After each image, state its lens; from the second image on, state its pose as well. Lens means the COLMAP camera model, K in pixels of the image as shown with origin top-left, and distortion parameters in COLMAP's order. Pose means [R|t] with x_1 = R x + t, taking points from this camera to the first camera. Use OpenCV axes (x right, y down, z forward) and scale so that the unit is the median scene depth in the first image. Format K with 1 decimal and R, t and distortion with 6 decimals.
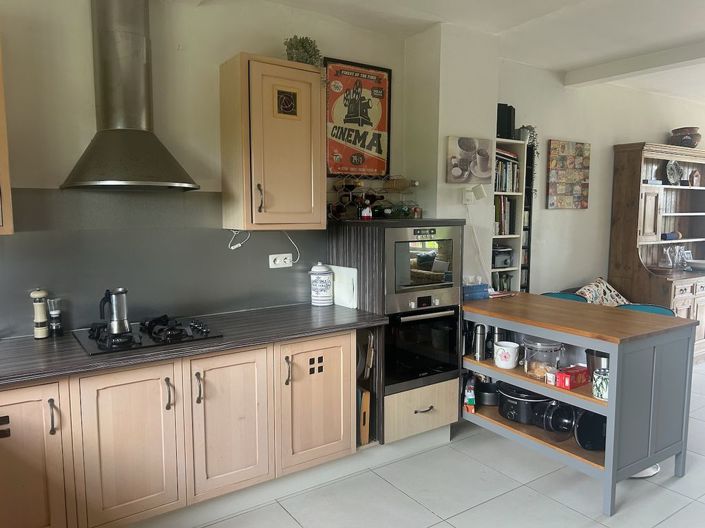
lens RADIAL K [[530.3, 0, 350.1], [0, 530.3, 262.3], [0, 0, 1]] dist [0.024176, -0.015885]
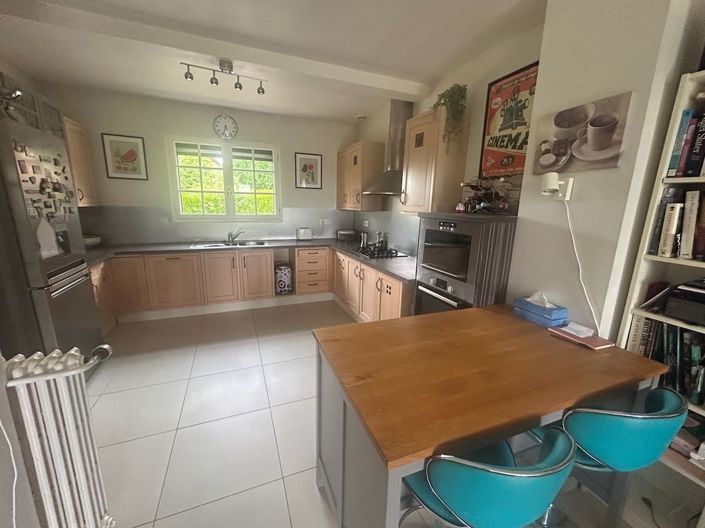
lens RADIAL K [[285.6, 0, 351.9], [0, 285.6, 262.8], [0, 0, 1]] dist [-0.012659, -0.000187]
pose [[-0.206323, 0.198107, -0.958219, 0.721361], [-0.121258, 0.966565, 0.225941, -0.083417], [0.970941, 0.162808, -0.175403, 0.840427]]
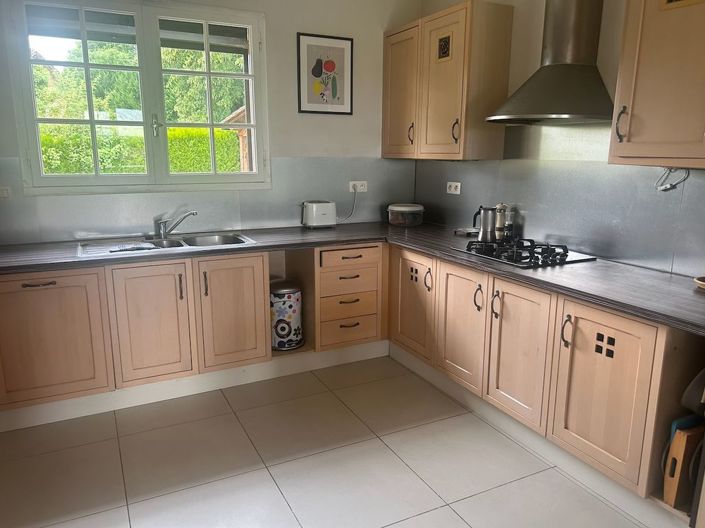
lens RADIAL K [[530.3, 0, 350.7], [0, 530.3, 264.2], [0, 0, 1]] dist [0.024176, -0.015885]
pose [[-0.131972, 0.213332, -0.968025, 0.574228], [-0.101974, 0.968464, 0.227331, -0.046583], [0.985994, 0.128715, -0.106056, 0.571921]]
